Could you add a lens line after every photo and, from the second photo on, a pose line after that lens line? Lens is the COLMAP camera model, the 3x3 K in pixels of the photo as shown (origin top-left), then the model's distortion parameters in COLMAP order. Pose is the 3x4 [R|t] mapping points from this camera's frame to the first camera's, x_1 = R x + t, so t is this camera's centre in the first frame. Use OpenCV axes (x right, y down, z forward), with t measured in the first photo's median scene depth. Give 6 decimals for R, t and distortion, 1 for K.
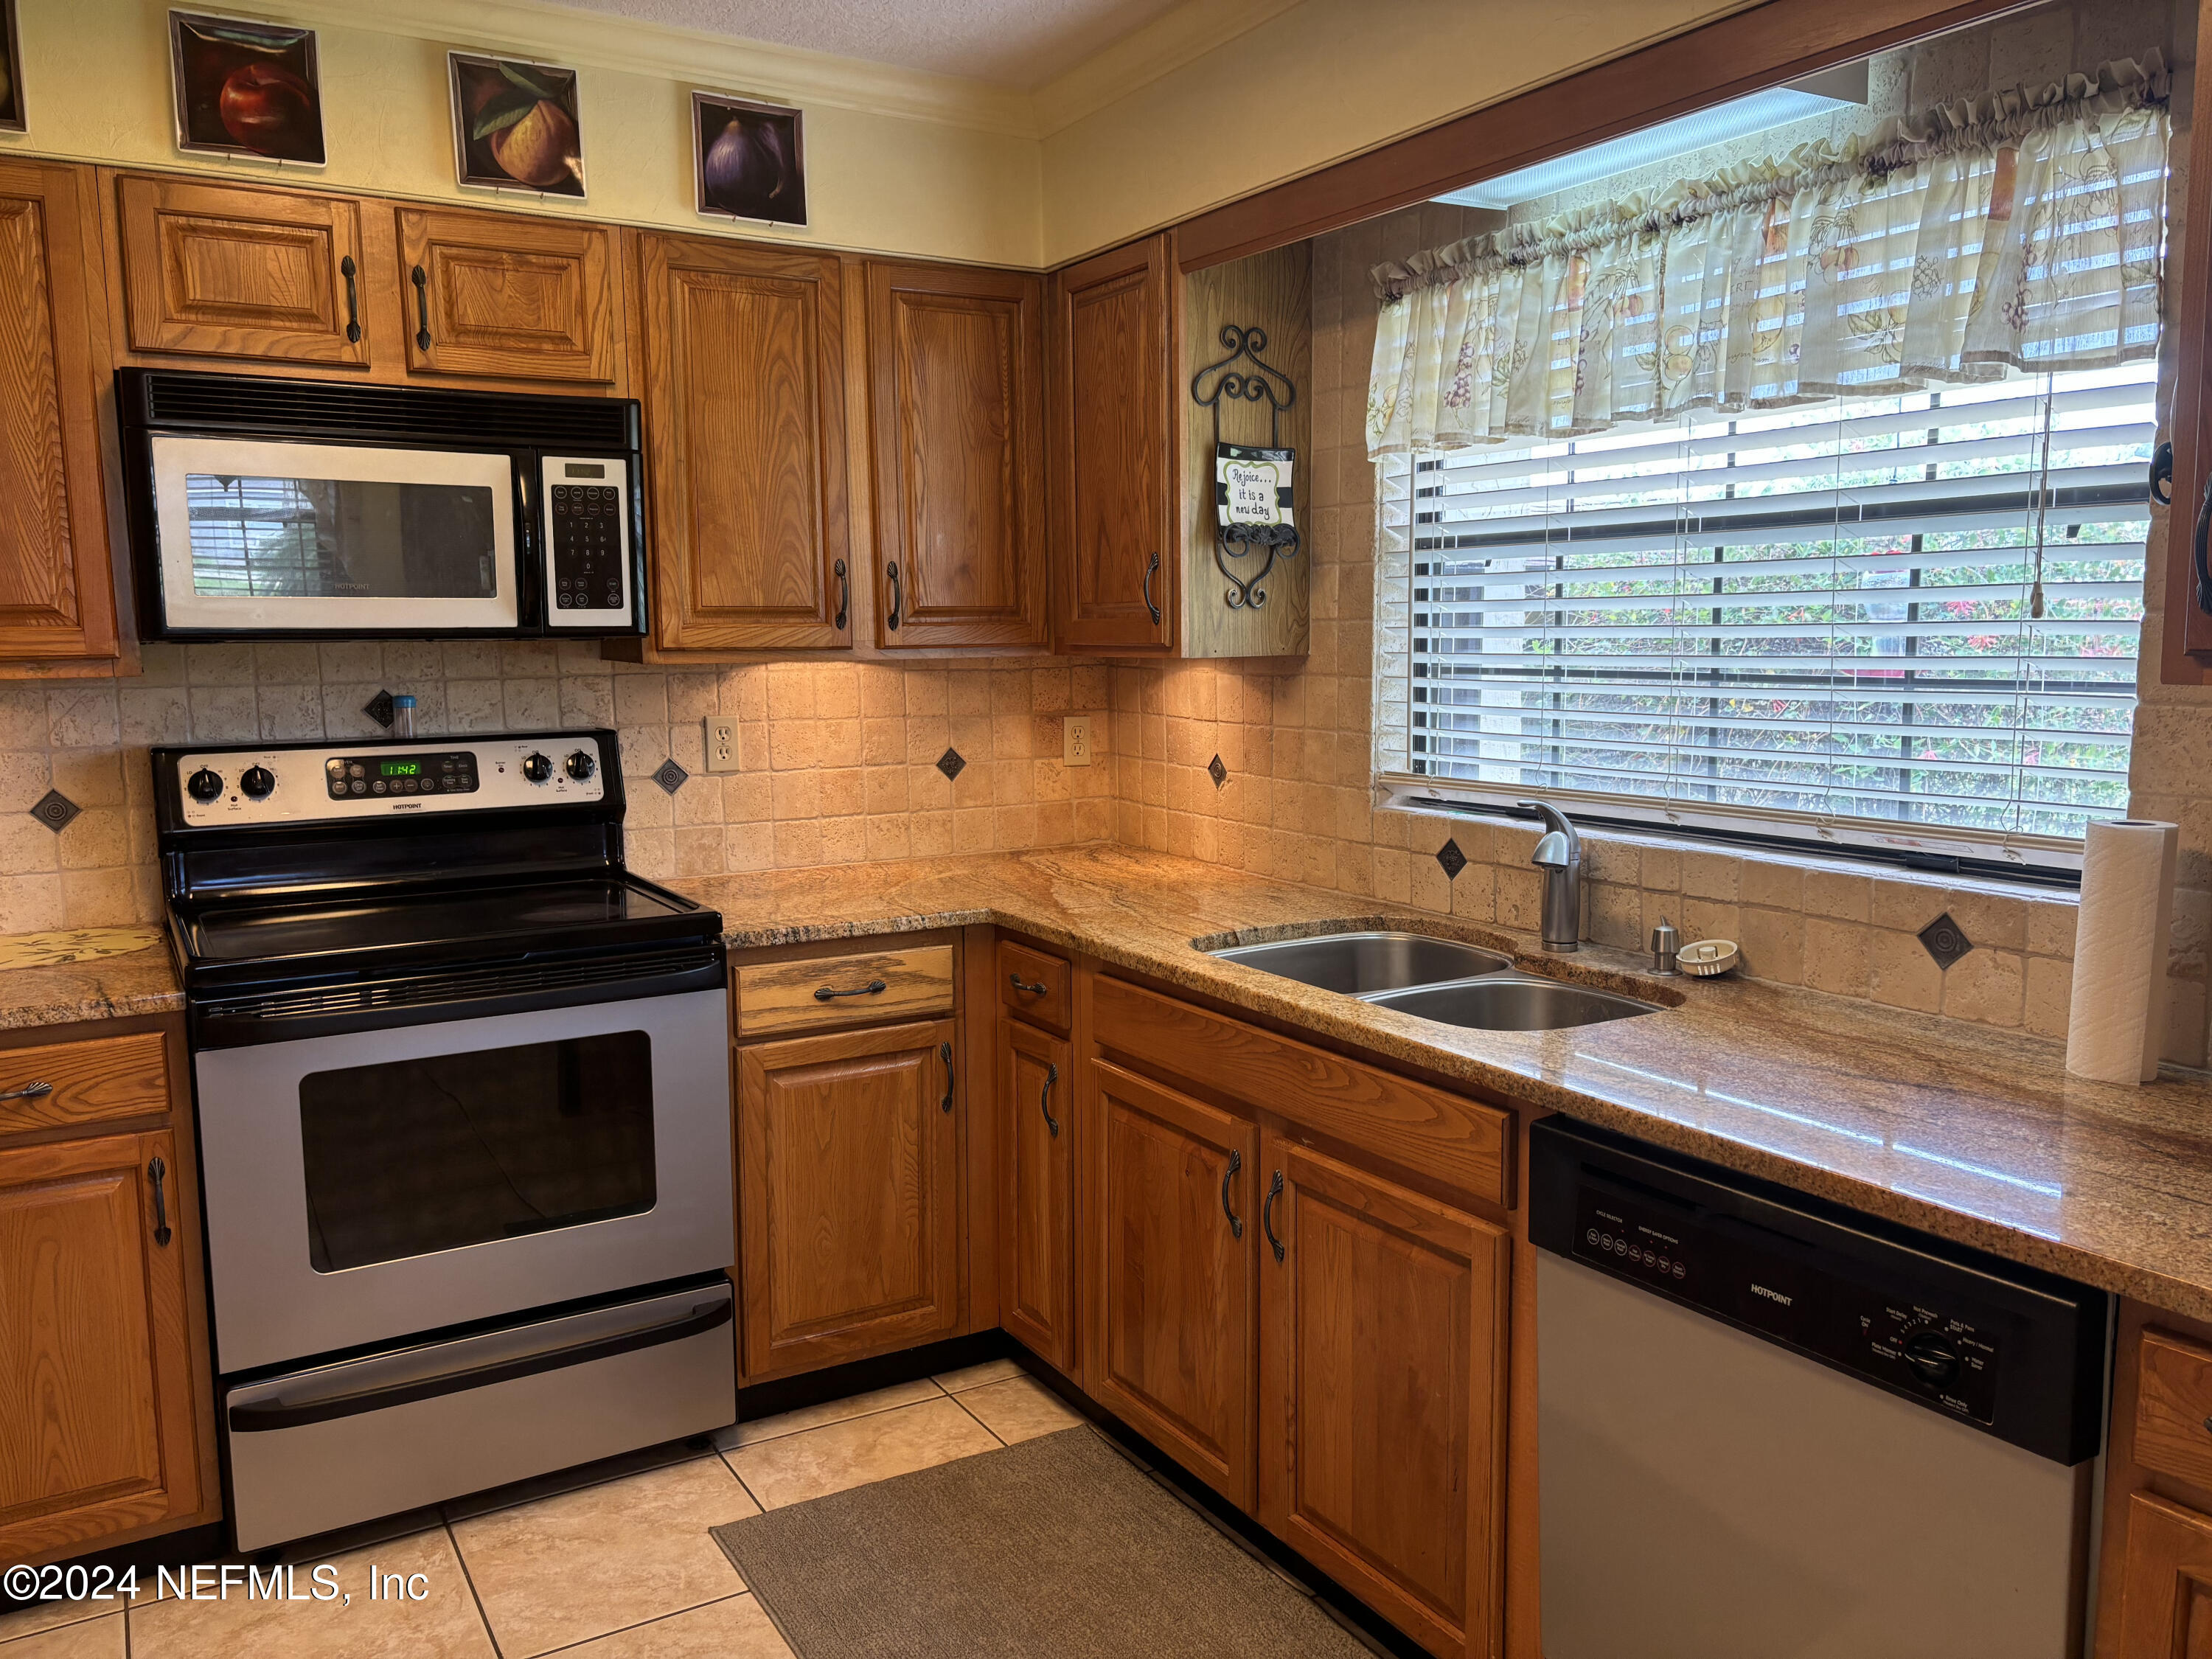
lens RADIAL K [[1691.7, 0, 1141.0], [0, 1691.7, 835.1], [0, 0, 1]] dist [0.059592, -0.058912]
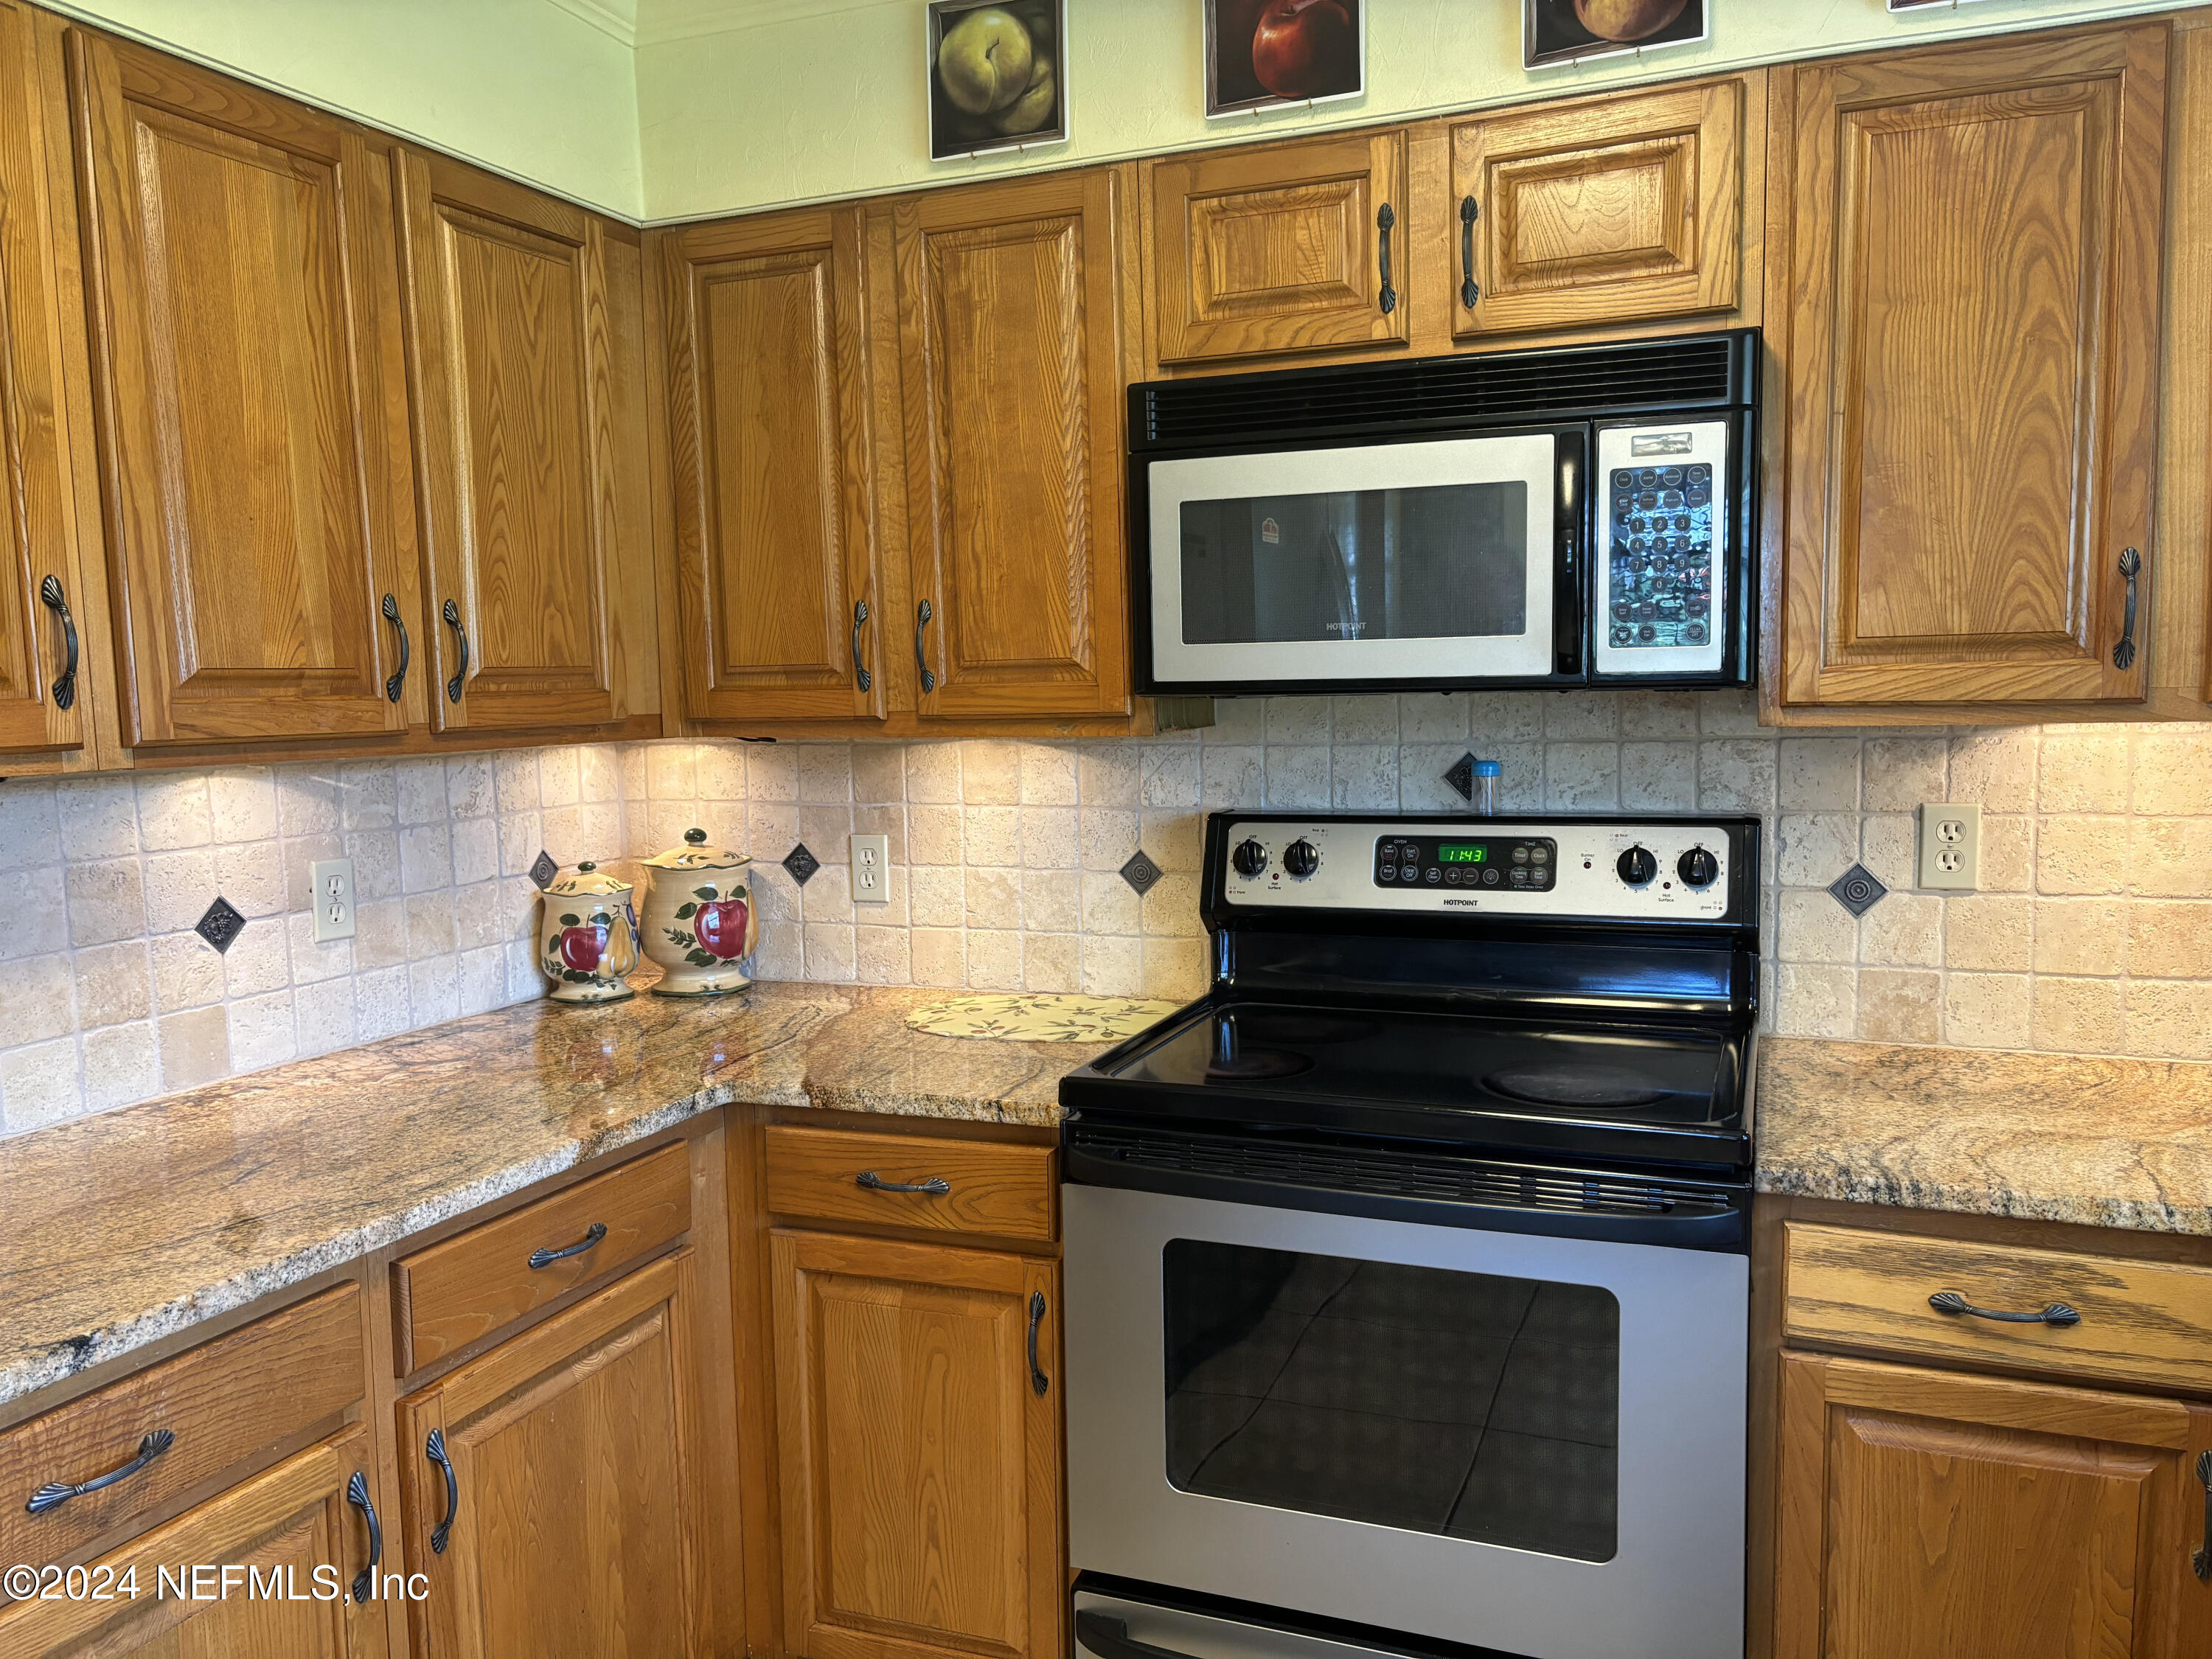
lens RADIAL K [[1691.7, 0, 1117.5], [0, 1691.7, 839.3], [0, 0, 1]] dist [0.059592, -0.058912]
pose [[0.594264, 0.074678, -0.800796, 0.098851], [-0.085729, 0.995889, 0.029252, -0.055565], [0.799688, 0.051268, 0.598223, 0.409498]]
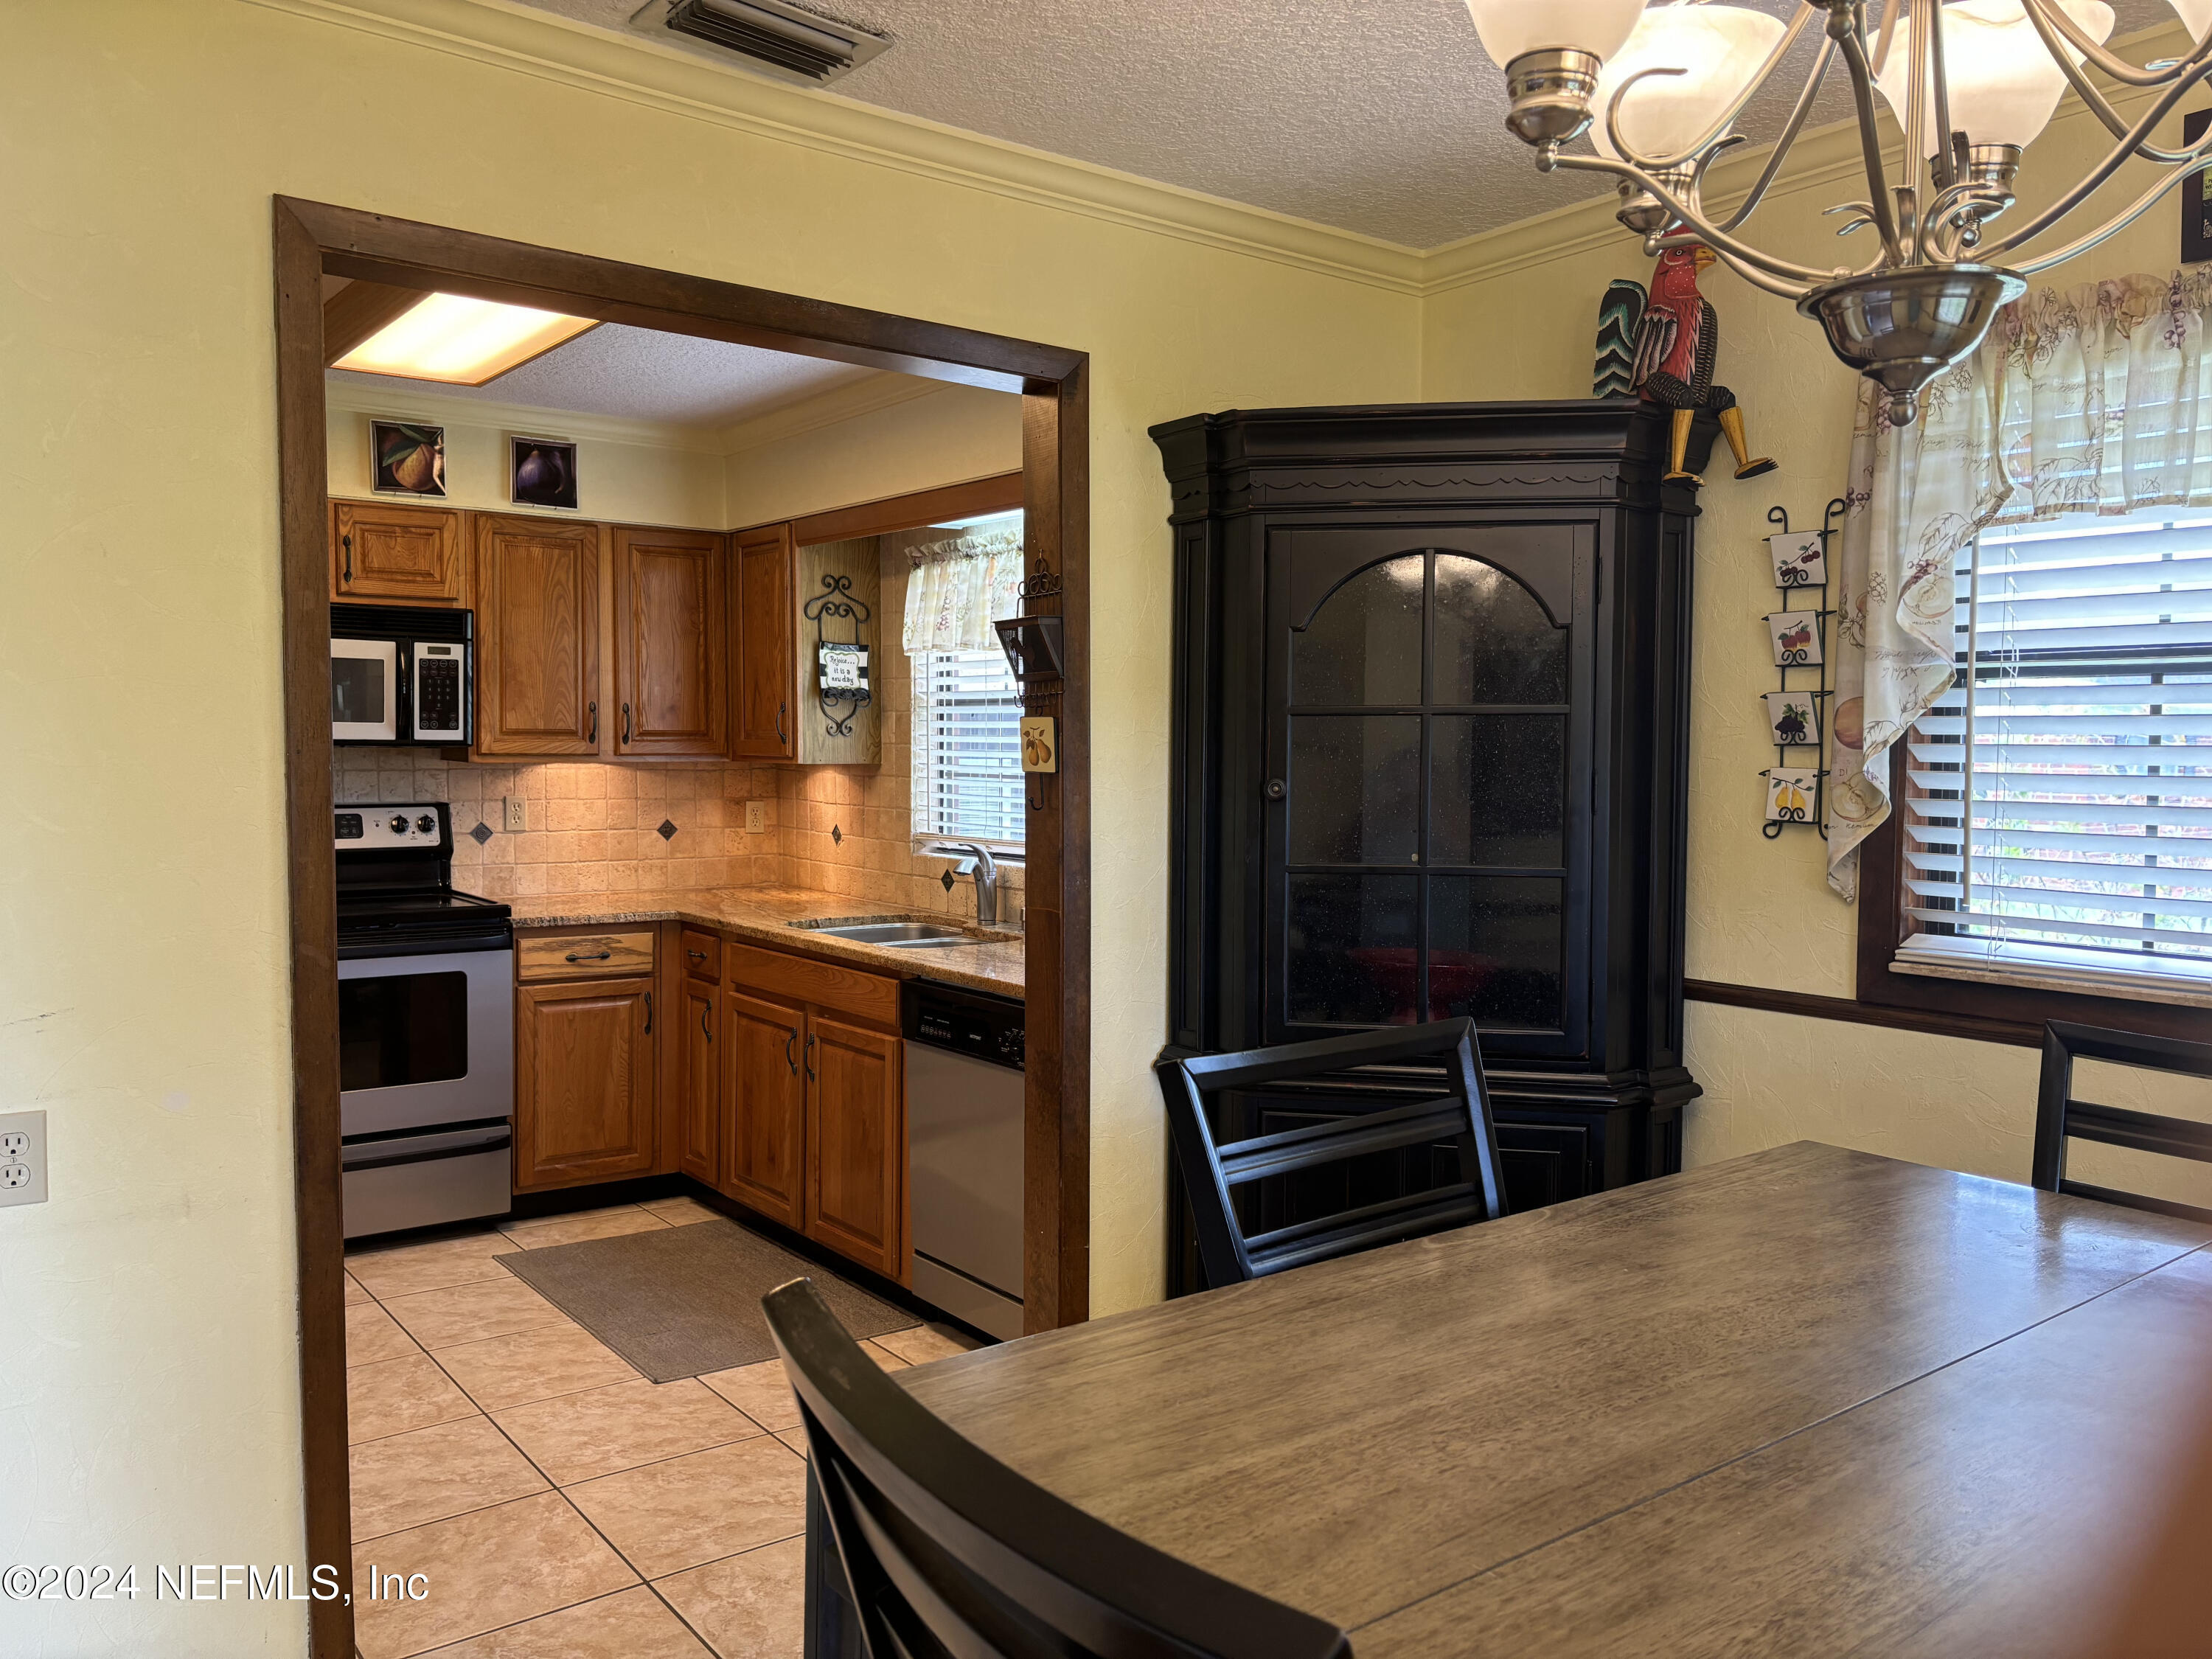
lens RADIAL K [[1691.7, 0, 1124.3], [0, 1691.7, 814.9], [0, 0, 1]] dist [0.059592, -0.058912]
pose [[0.994696, 0.013951, 0.101911, 0.183522], [-0.005877, 0.996850, -0.079098, 0.081626], [-0.102693, 0.078079, 0.991644, -0.743978]]
